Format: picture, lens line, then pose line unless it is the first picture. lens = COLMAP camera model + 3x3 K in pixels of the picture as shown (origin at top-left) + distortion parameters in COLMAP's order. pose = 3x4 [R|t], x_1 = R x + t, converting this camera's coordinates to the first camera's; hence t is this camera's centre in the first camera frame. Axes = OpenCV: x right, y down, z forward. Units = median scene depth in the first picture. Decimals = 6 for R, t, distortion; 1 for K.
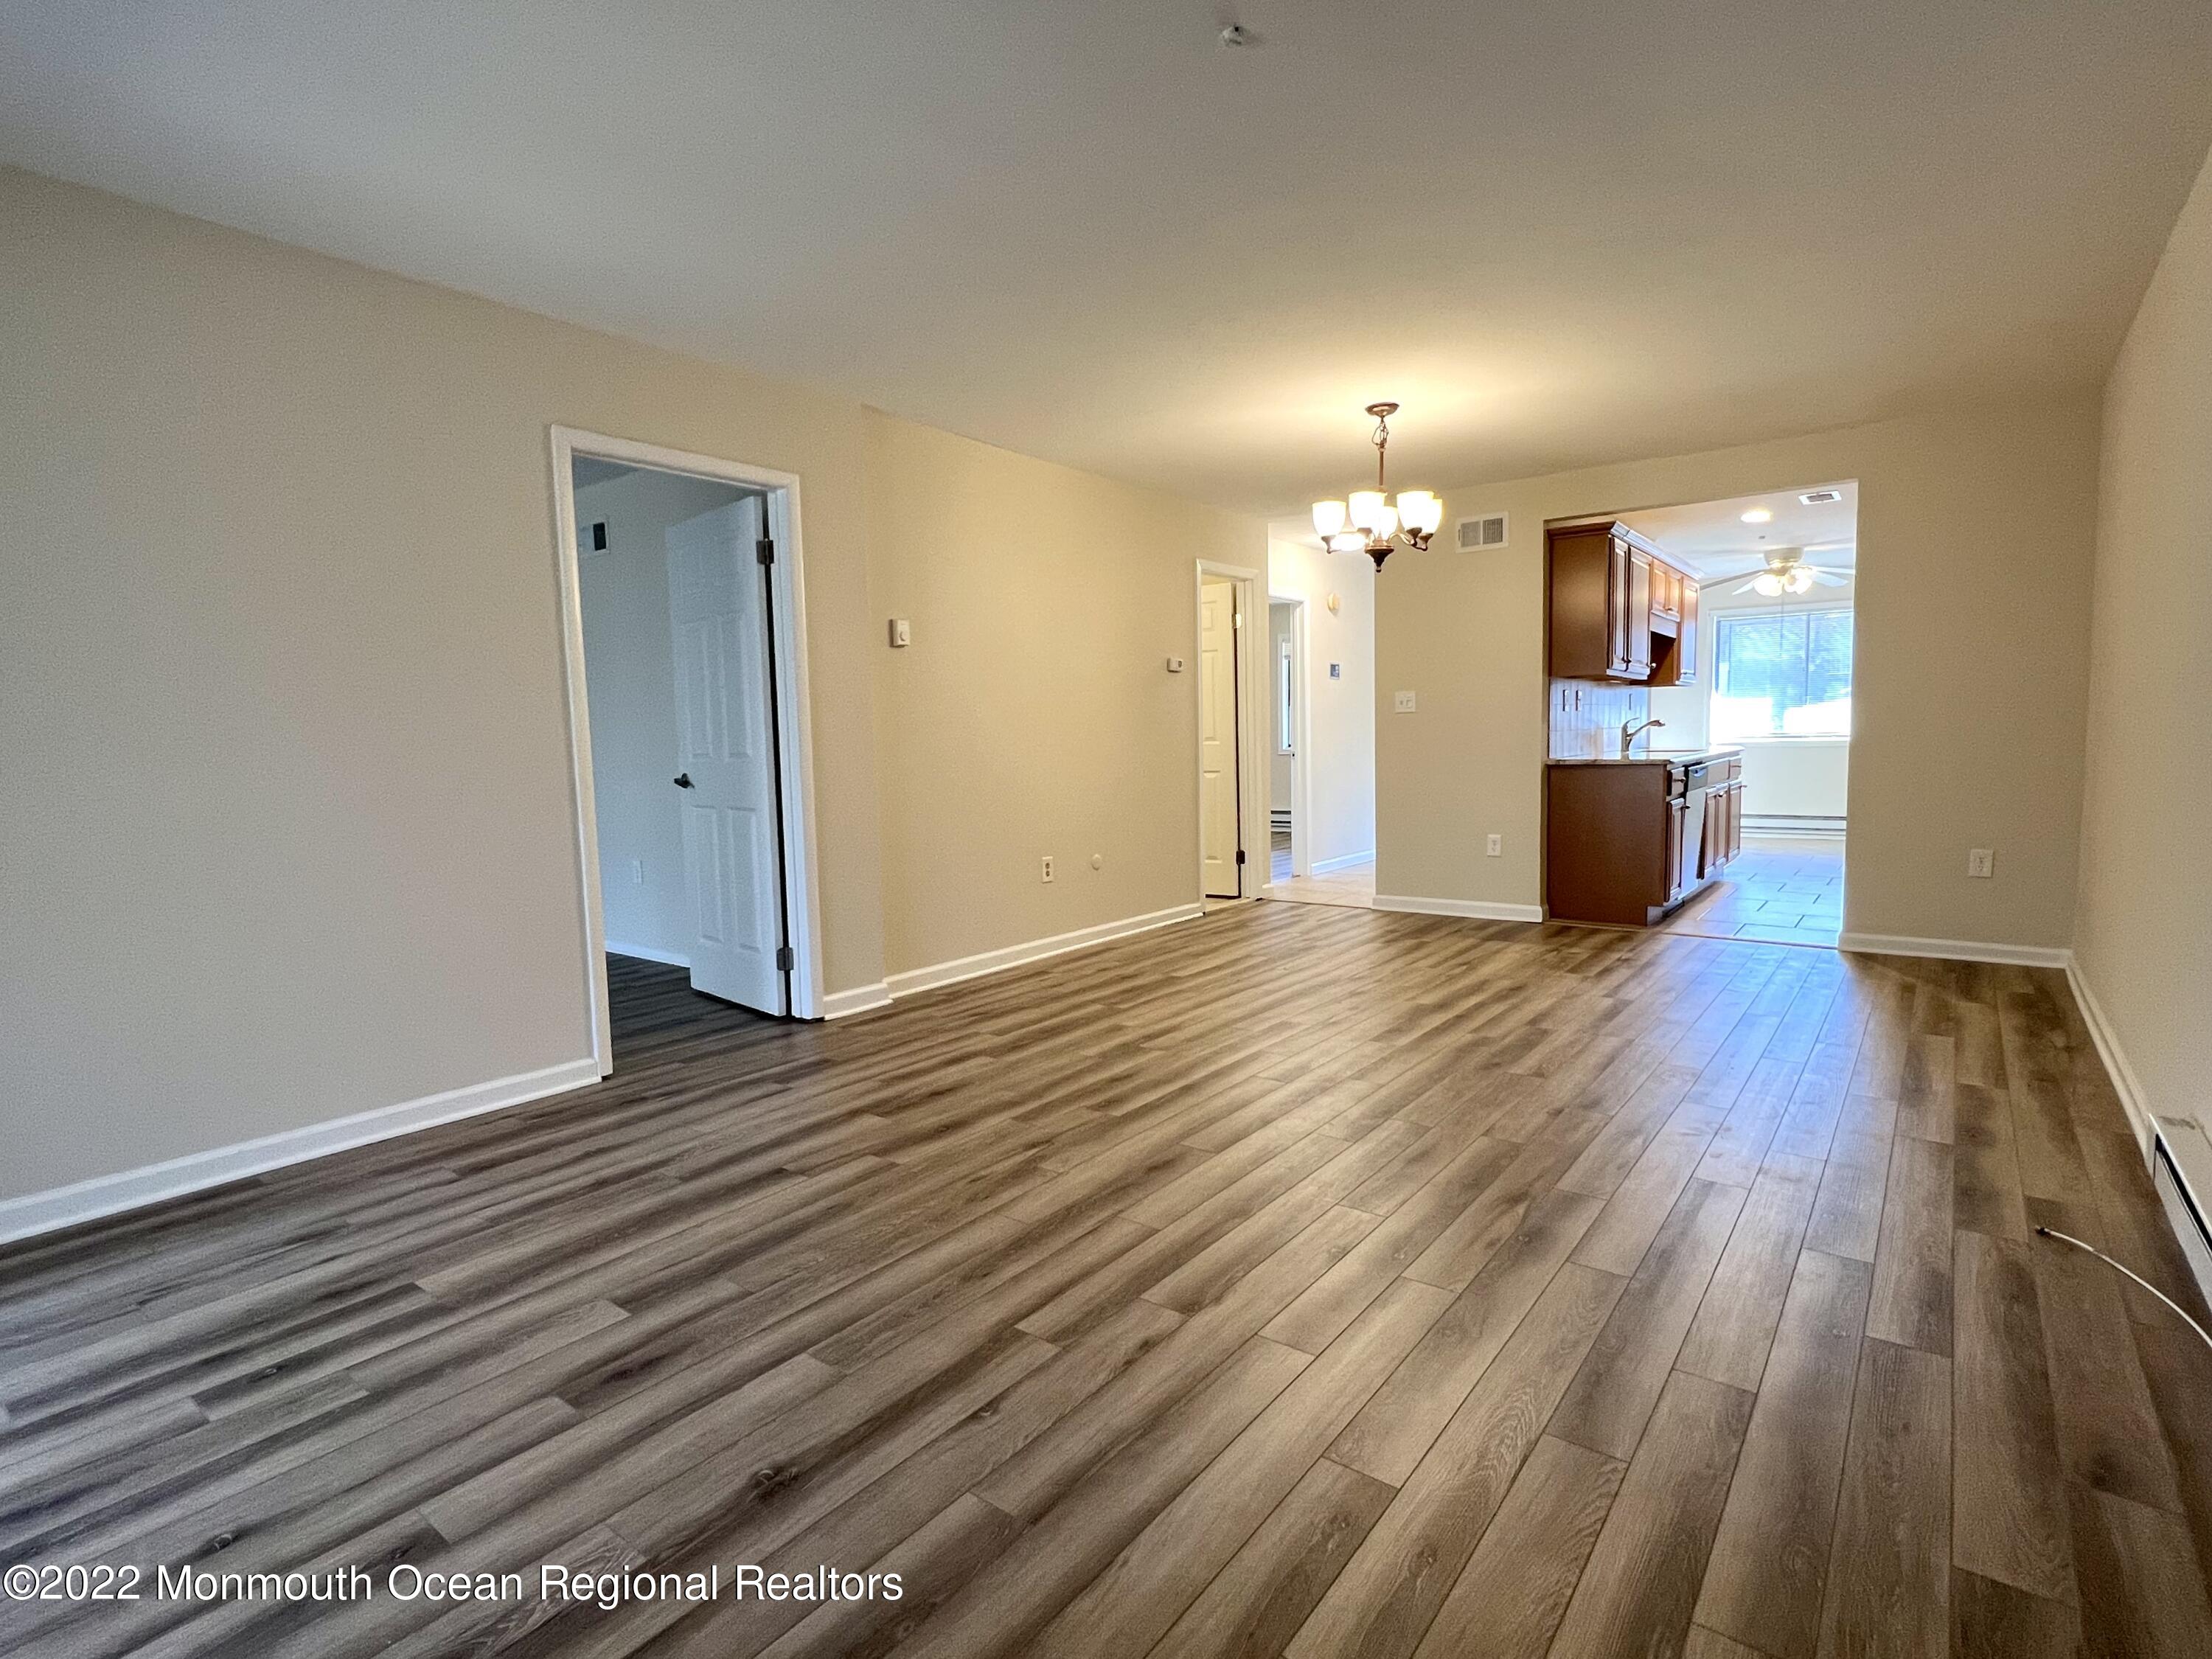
lens RADIAL K [[1107.5, 0, 1095.1], [0, 1107.5, 834.1], [0, 0, 1]] dist [-0.003525, 0.003950]
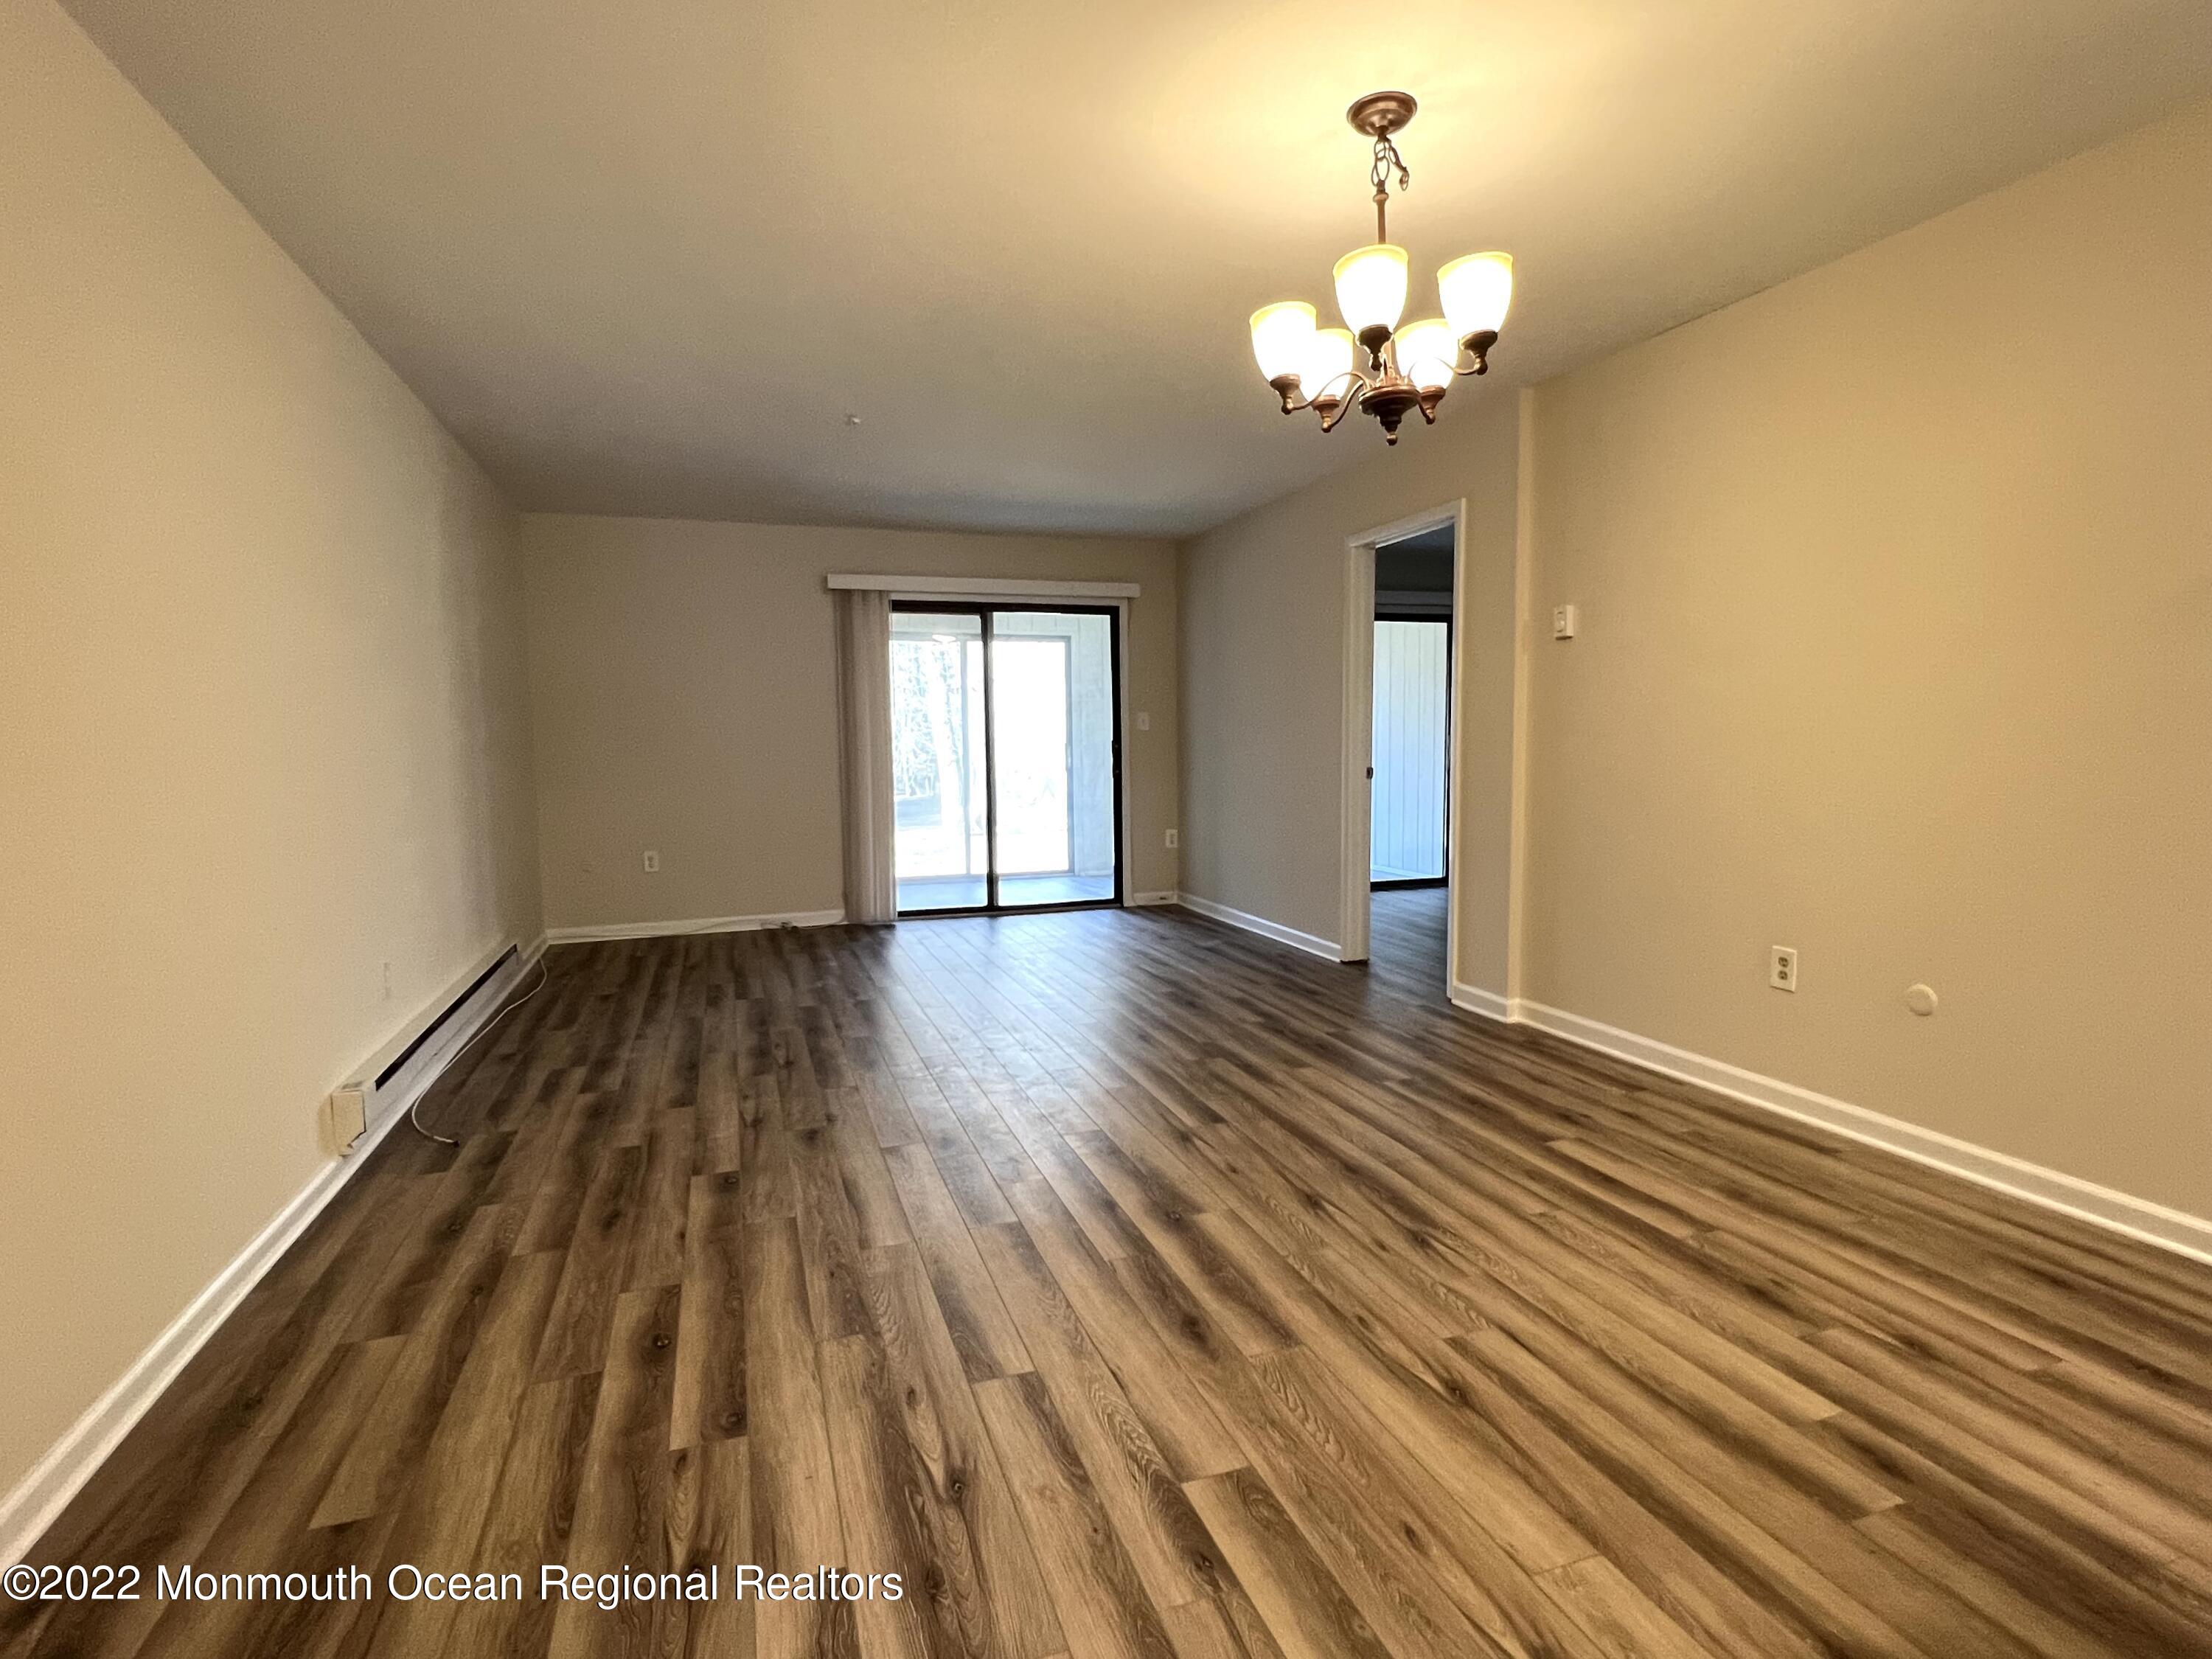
lens RADIAL K [[1107.5, 0, 1100.5], [0, 1107.5, 824.8], [0, 0, 1]] dist [-0.003525, 0.003950]
pose [[-0.552060, 0.097314, -0.828106, 1.006057], [-0.047269, 0.987916, 0.147606, -0.178930], [0.832463, 0.120631, -0.540789, 1.566305]]
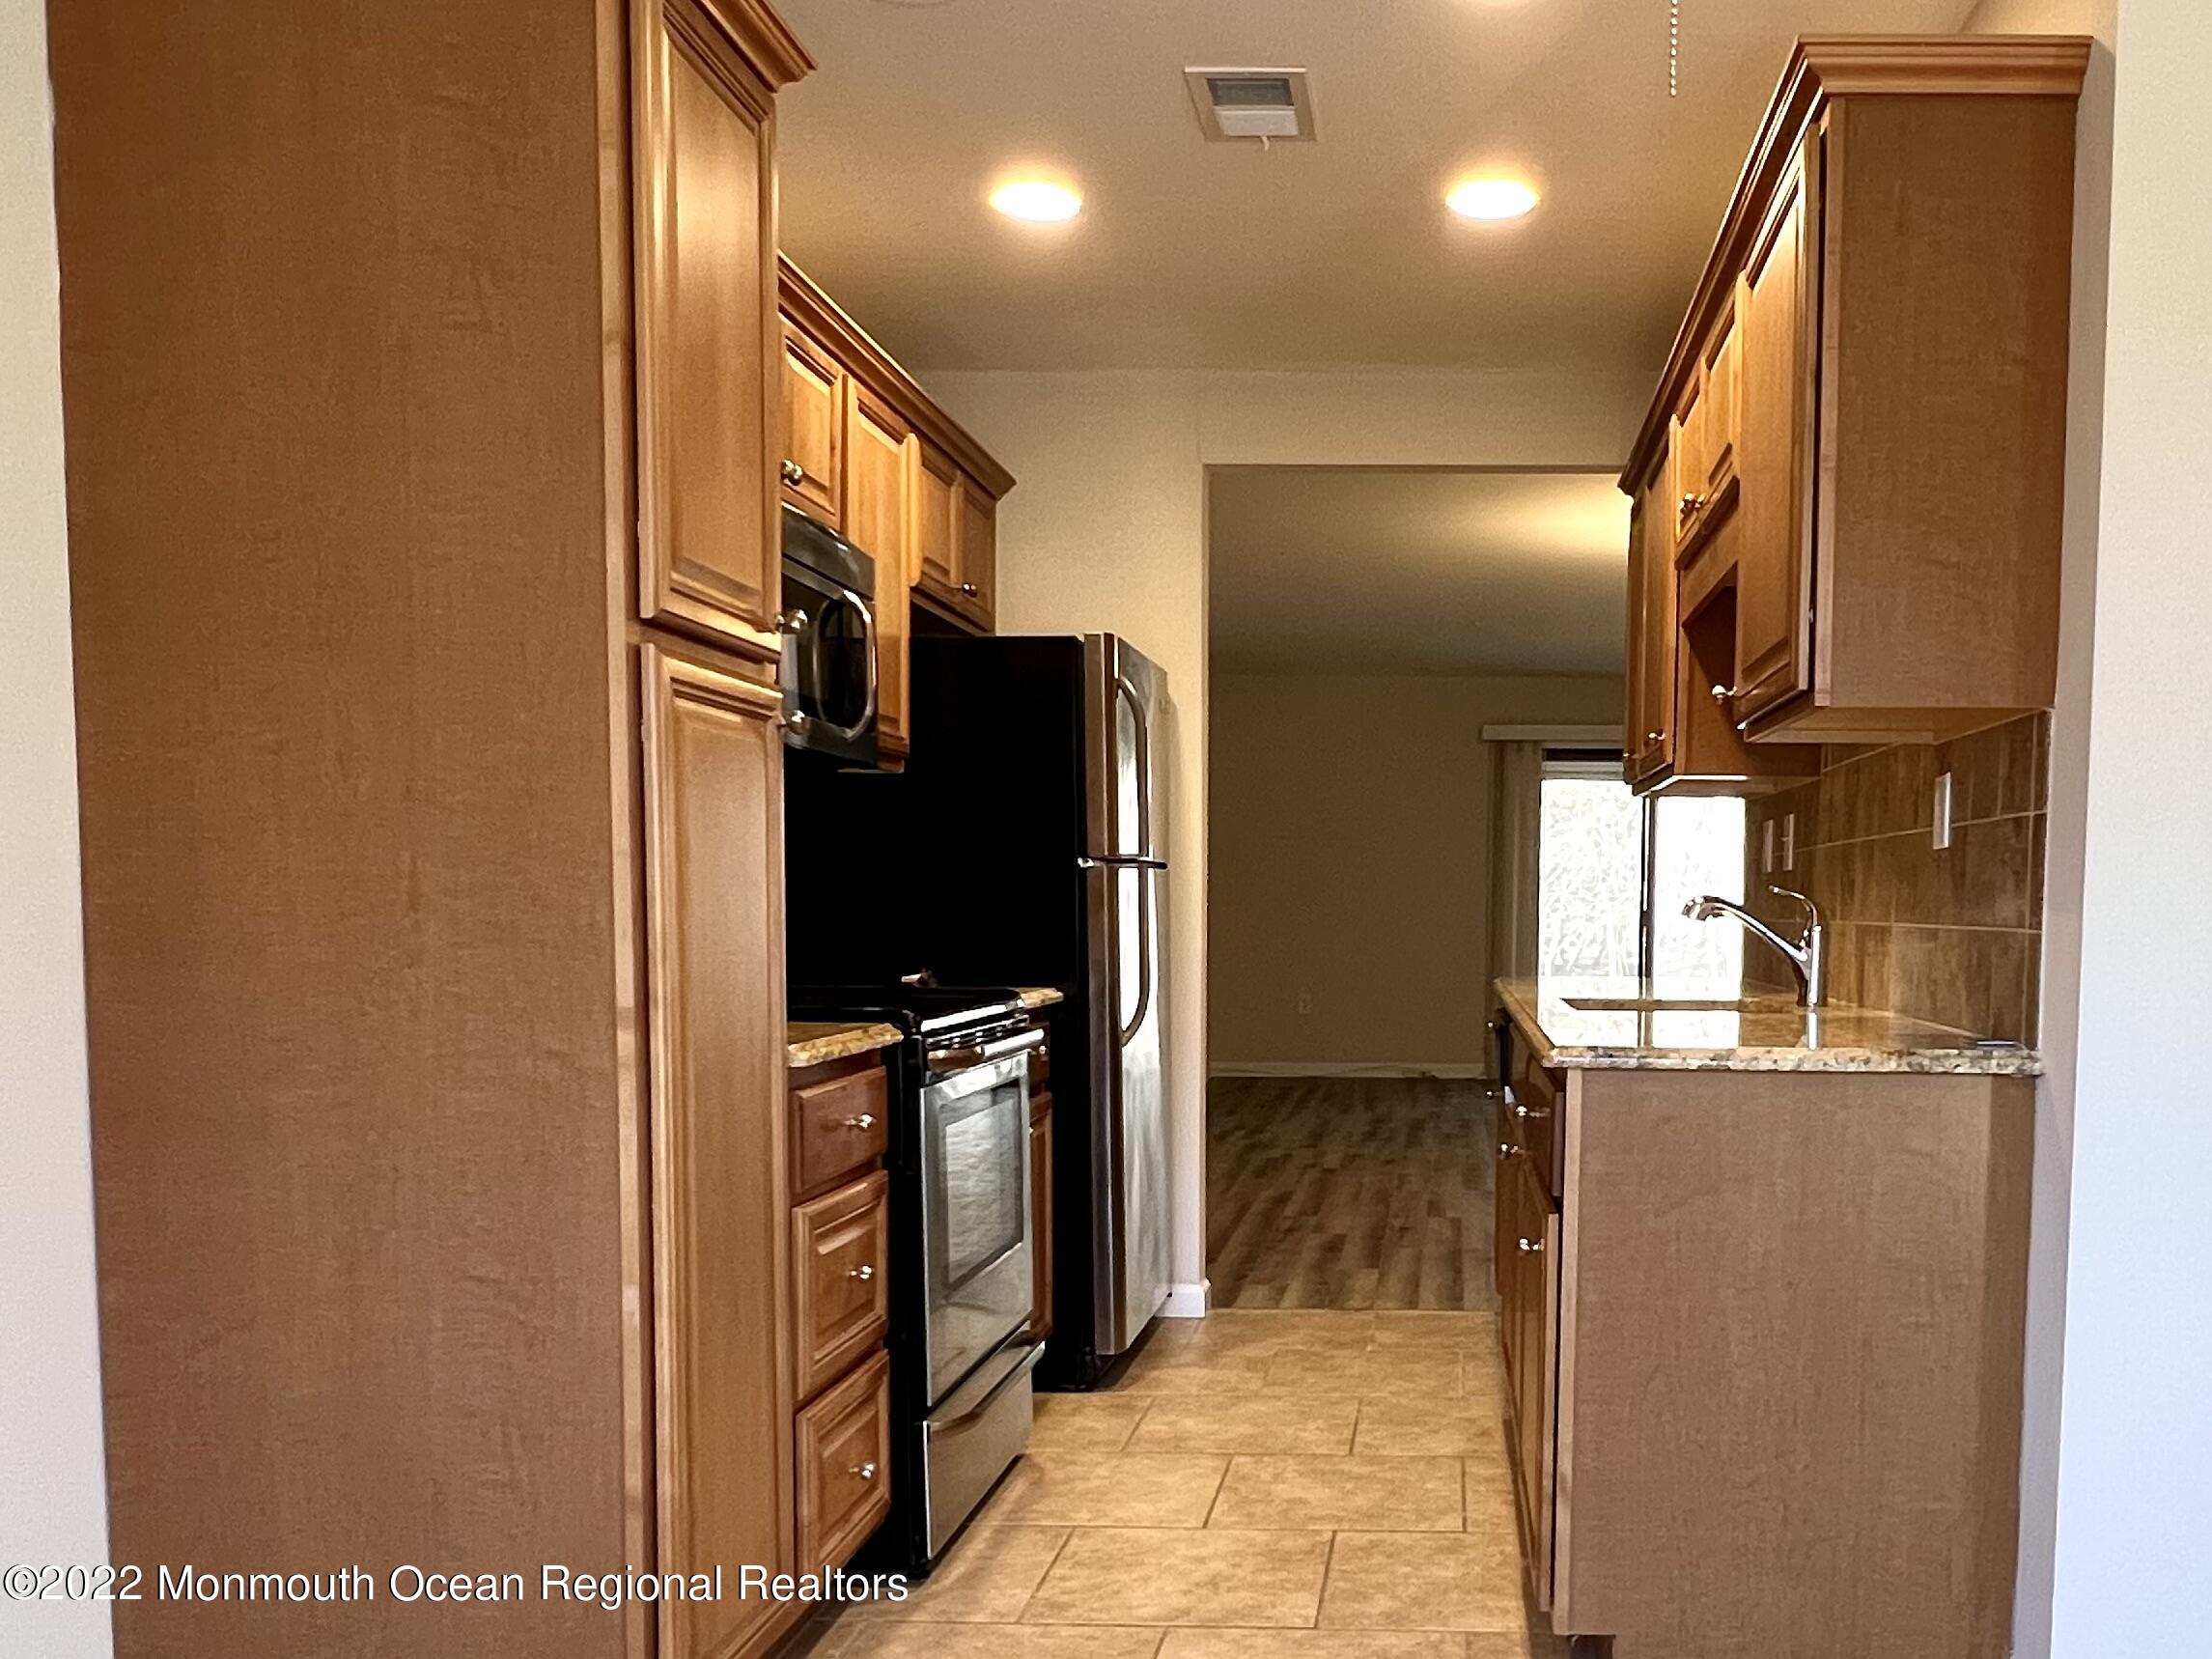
lens RADIAL K [[1107.6, 0, 1106.6], [0, 1107.6, 827.1], [0, 0, 1]] dist [-0.003525, 0.003950]
pose [[-0.911791, 0.004945, -0.410624, 1.244796], [-0.006665, 0.999618, 0.026837, -0.210992], [0.410600, 0.027207, -0.911410, 1.944368]]
